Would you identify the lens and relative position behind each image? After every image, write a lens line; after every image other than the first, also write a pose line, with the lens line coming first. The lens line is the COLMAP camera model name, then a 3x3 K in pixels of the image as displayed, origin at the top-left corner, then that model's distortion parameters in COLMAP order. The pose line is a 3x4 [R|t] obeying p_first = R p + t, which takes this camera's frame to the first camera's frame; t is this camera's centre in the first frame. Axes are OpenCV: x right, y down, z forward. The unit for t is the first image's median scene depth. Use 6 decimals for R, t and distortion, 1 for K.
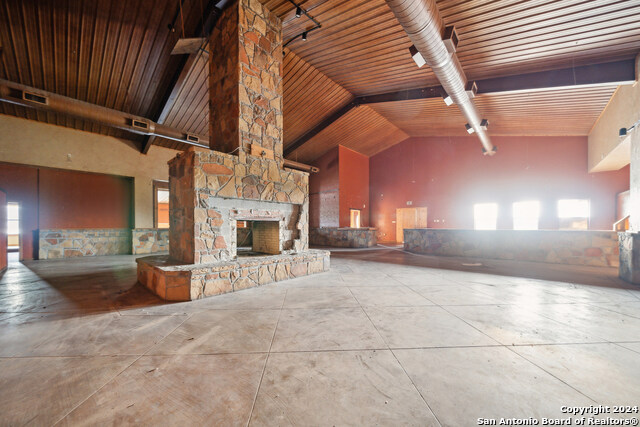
lens RADIAL K [[227.4, 0, 315.2], [0, 227.4, 220.3], [0, 0, 1]] dist [0.000133, -0.000030]
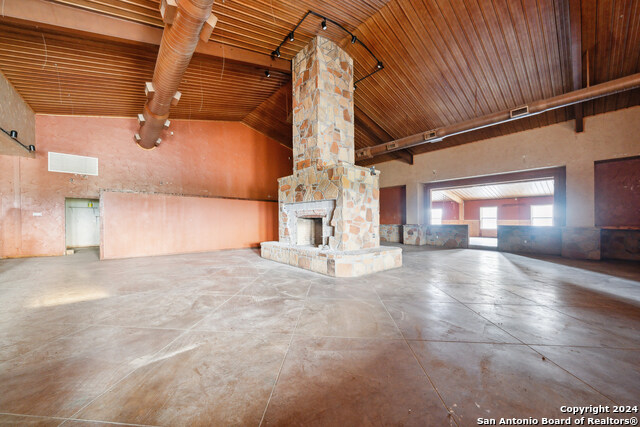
lens RADIAL K [[227.4, 0, 315.2], [0, 227.4, 220.3], [0, 0, 1]] dist [0.000133, -0.000030]
pose [[-0.127002, -0.001489, -0.991901, 0.536156], [0.014205, 0.999894, -0.003320, 0.010660], [0.991801, -0.014511, -0.126968, 0.638009]]
